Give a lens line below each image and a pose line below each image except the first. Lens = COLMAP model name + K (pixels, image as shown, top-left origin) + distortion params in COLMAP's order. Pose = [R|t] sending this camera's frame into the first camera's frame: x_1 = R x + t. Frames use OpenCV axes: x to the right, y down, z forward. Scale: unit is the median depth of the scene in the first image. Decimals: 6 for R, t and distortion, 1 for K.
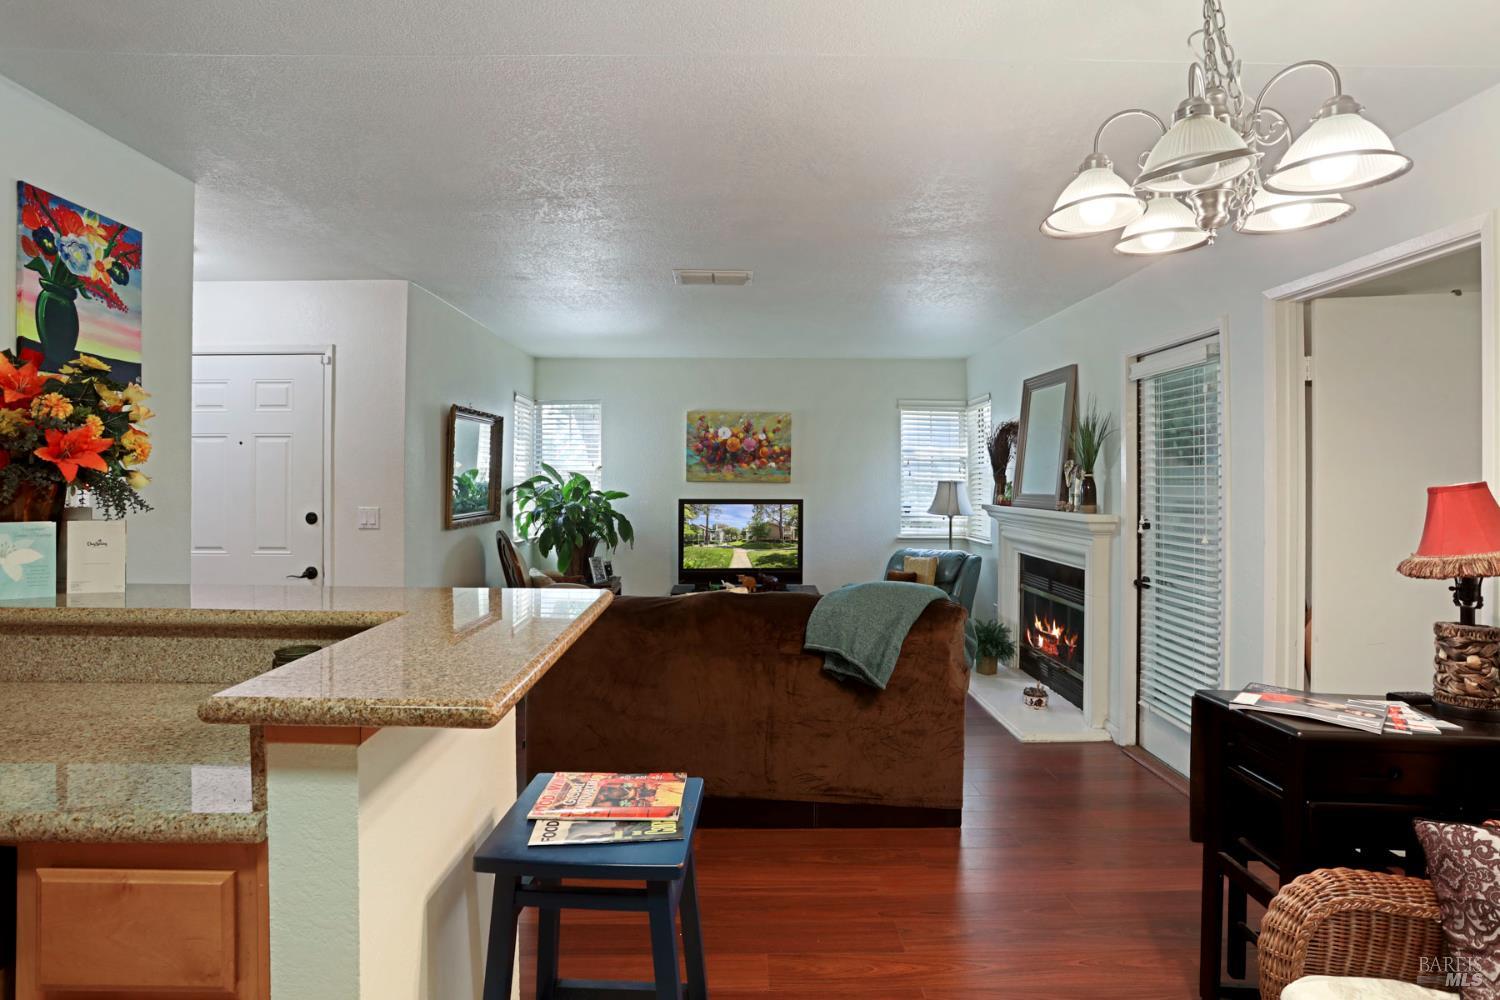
lens RADIAL K [[728.4, 0, 755.7], [0, 728.4, 481.6], [0, 0, 1]] dist [-0.054626, 0.015735]
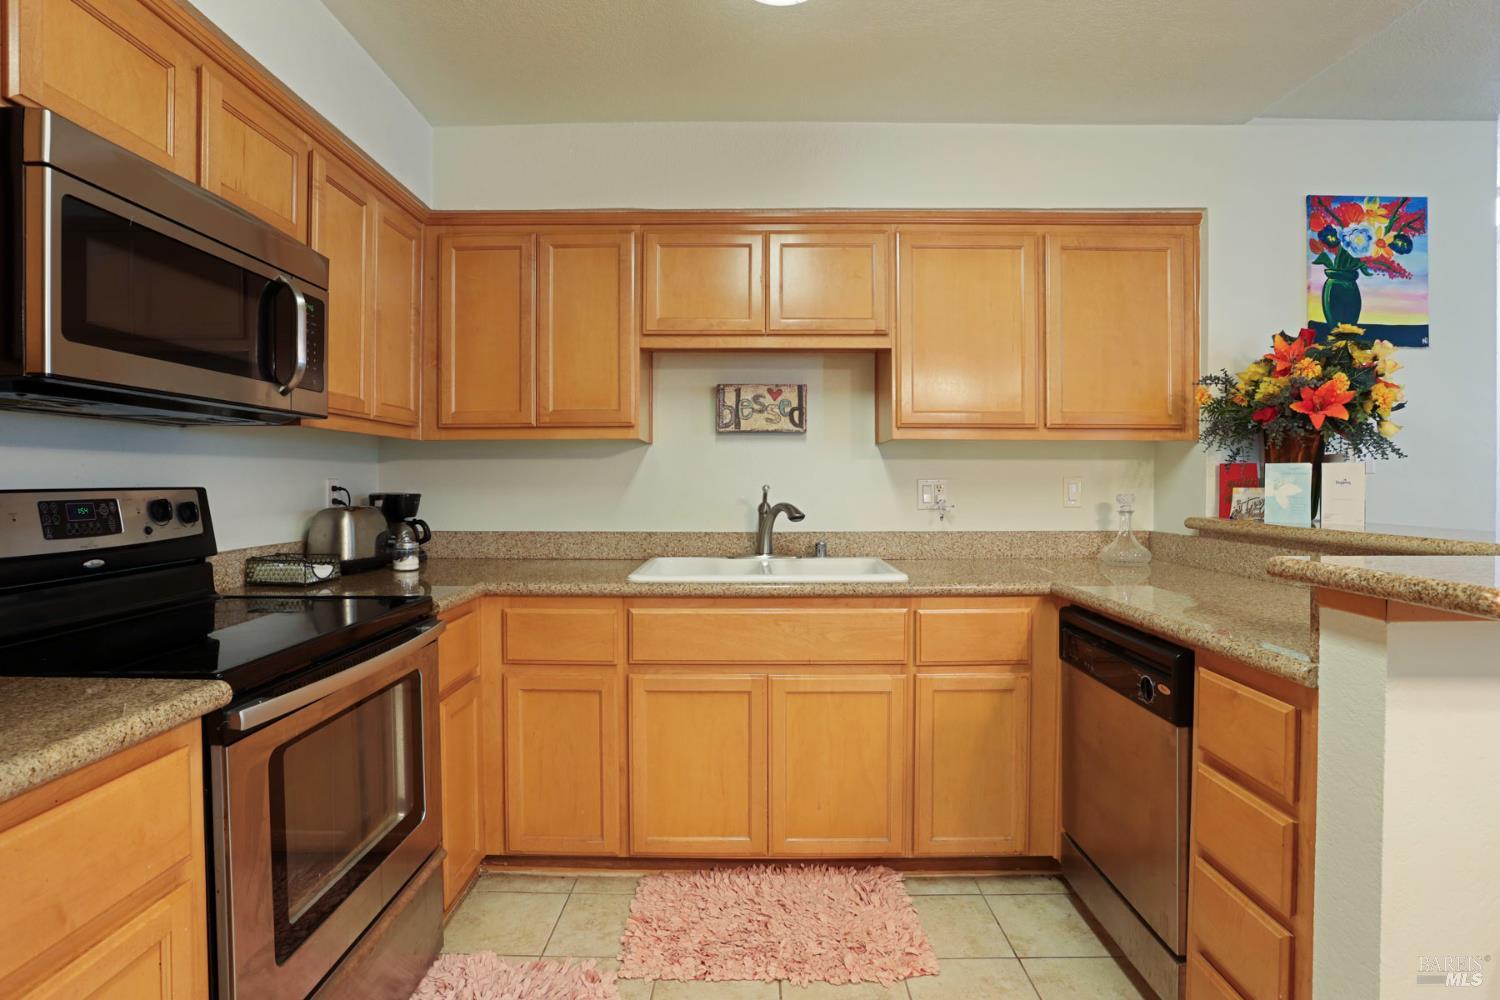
lens RADIAL K [[757.2, 0, 732.6], [0, 757.2, 490.8], [0, 0, 1]] dist [-0.055213, 0.012538]
pose [[-0.045170, 0.005859, -0.998962, 0.324865], [0.000551, 0.999983, 0.005840, 0.095045], [0.998979, -0.000286, -0.045172, 0.042486]]
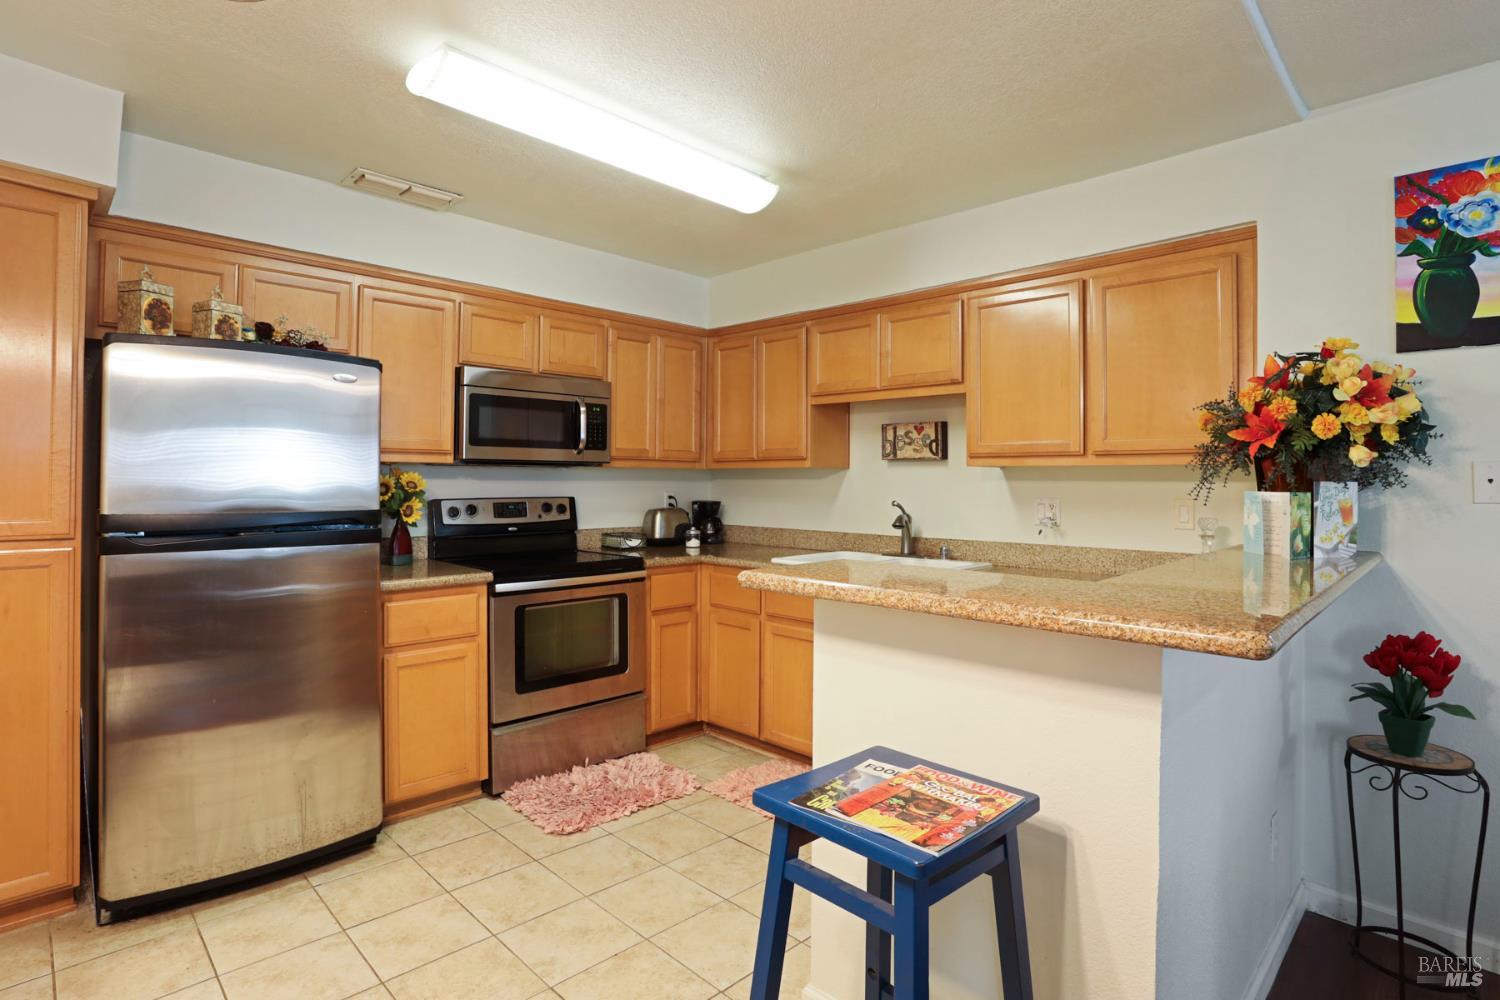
lens RADIAL K [[757.2, 0, 724.9], [0, 757.2, 477.5], [0, 0, 1]] dist [-0.055213, 0.012538]
pose [[-0.738951, -0.014913, -0.673594, 0.489987], [-0.010922, 0.999889, -0.010156, 0.053664], [0.673671, -0.000148, -0.739032, 1.271610]]
